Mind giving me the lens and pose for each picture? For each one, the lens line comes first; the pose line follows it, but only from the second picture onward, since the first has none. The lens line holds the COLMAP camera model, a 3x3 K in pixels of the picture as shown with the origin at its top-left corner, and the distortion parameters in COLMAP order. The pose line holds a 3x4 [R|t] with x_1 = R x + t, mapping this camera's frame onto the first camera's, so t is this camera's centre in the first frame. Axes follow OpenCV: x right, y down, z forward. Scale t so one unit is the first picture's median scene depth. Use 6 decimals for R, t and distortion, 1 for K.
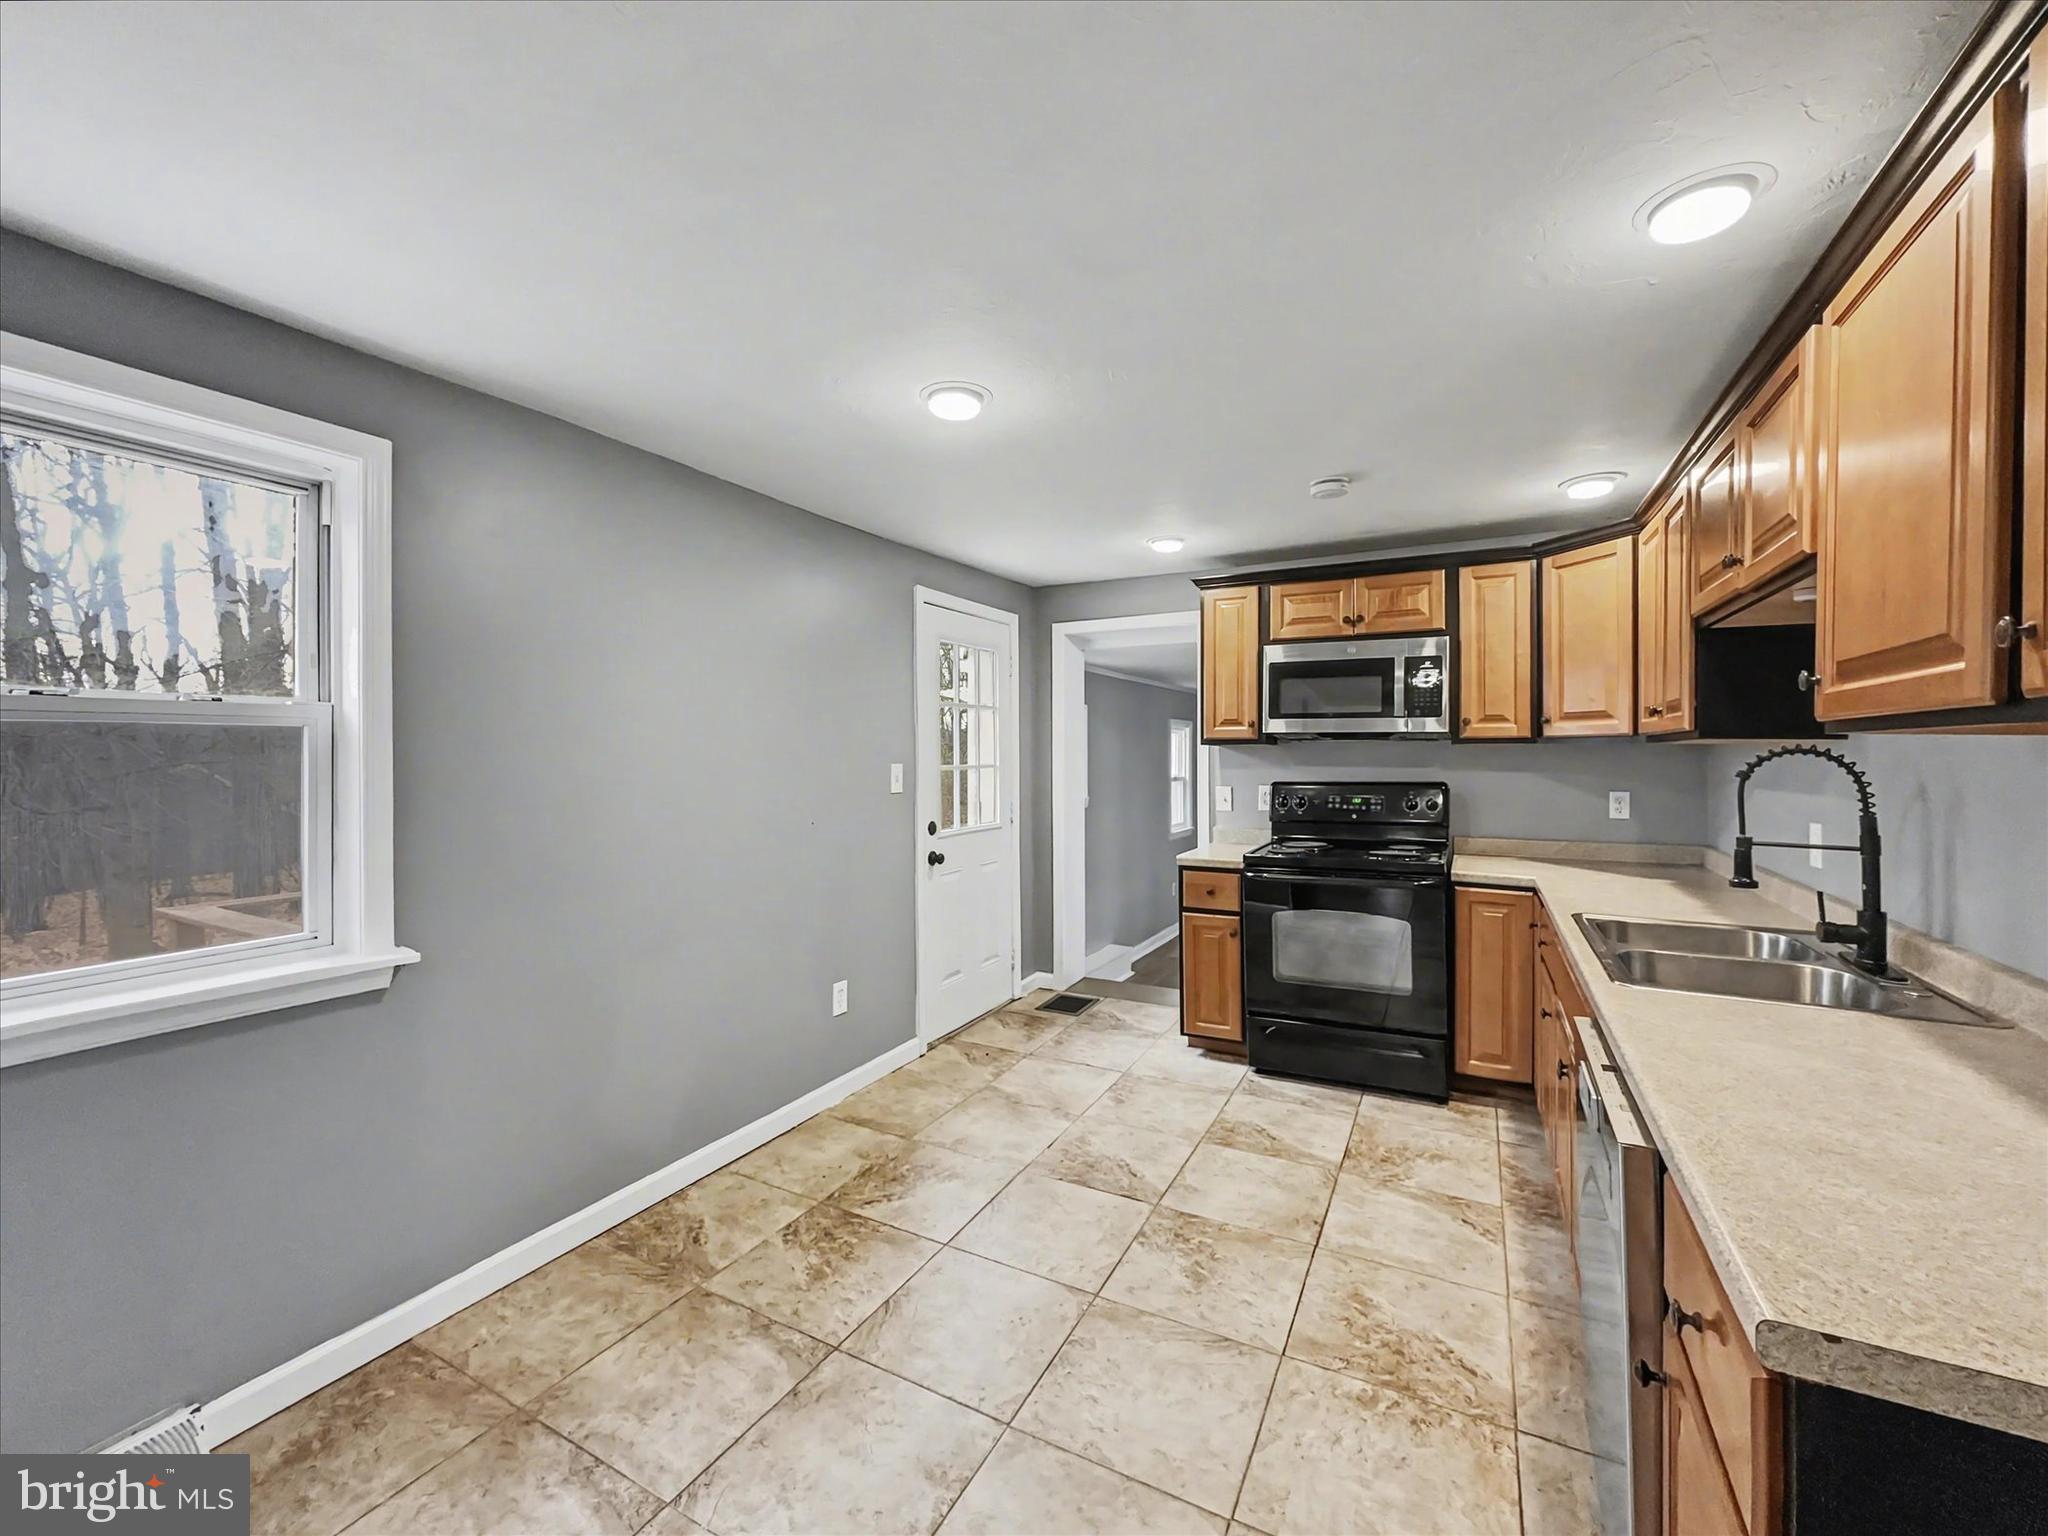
lens RADIAL K [[840.4, 0, 1024.0], [0, 840.4, 768.0], [0, 0, 1]] dist [-0.001836, 0.000475]
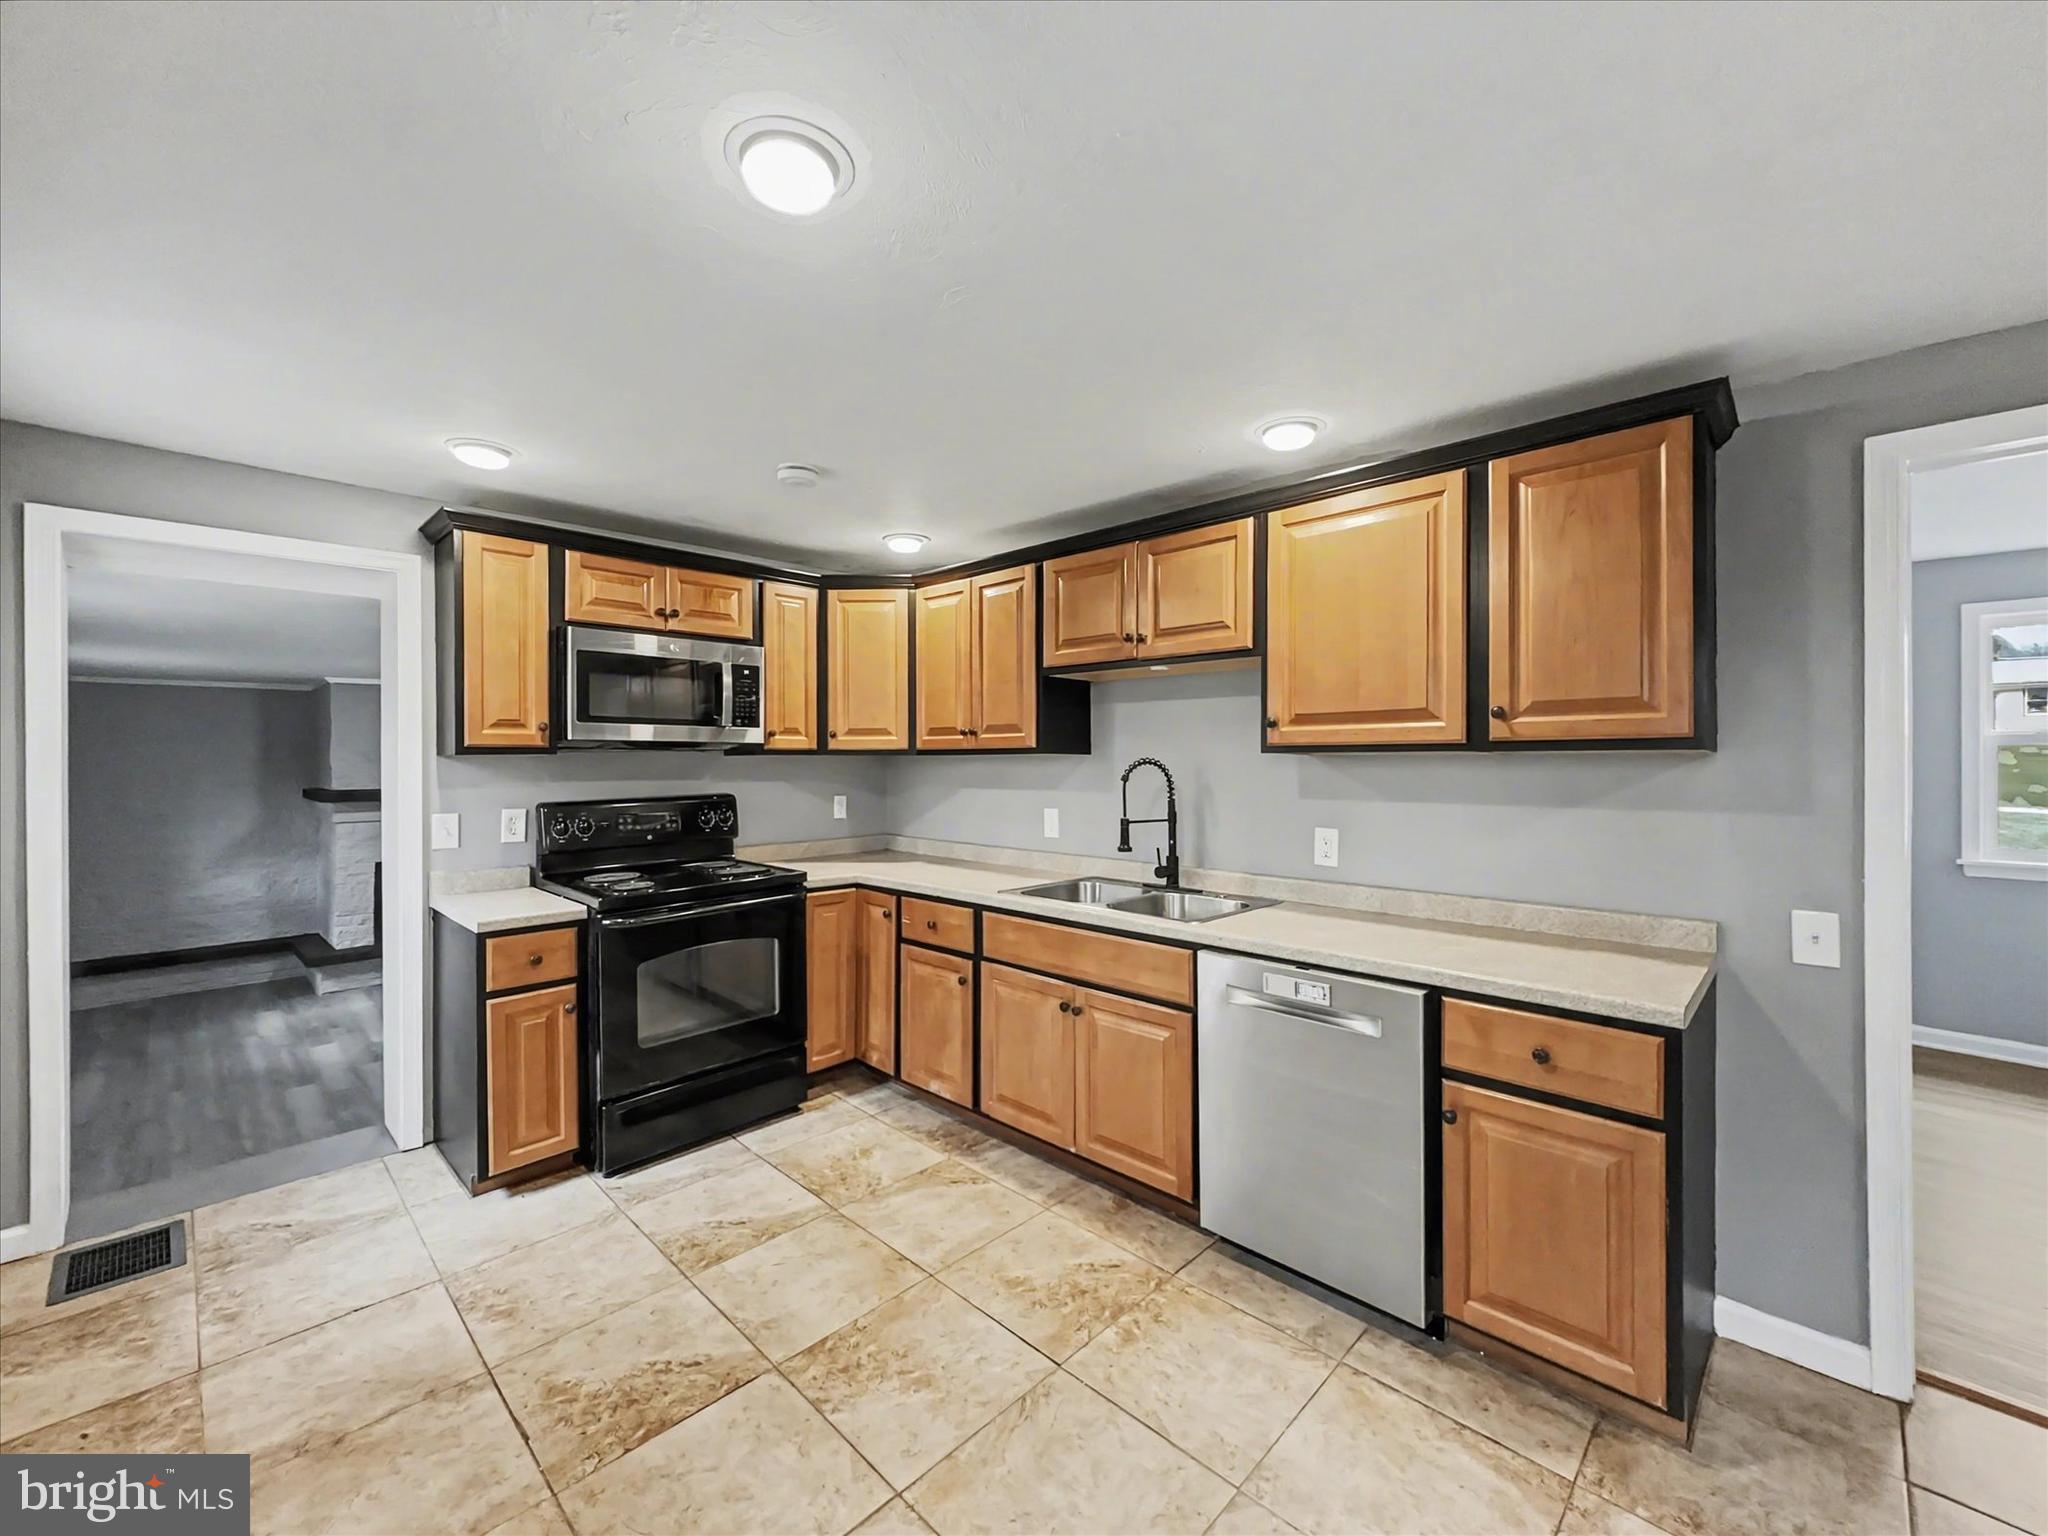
lens RADIAL K [[840.4, 0, 1024.0], [0, 840.4, 768.0], [0, 0, 1]] dist [-0.001836, 0.000475]
pose [[0.273348, -0.010497, 0.961858, -0.387761], [0.020246, 0.999782, 0.005157, -0.012587], [-0.961702, 0.018064, 0.273501, 0.441247]]
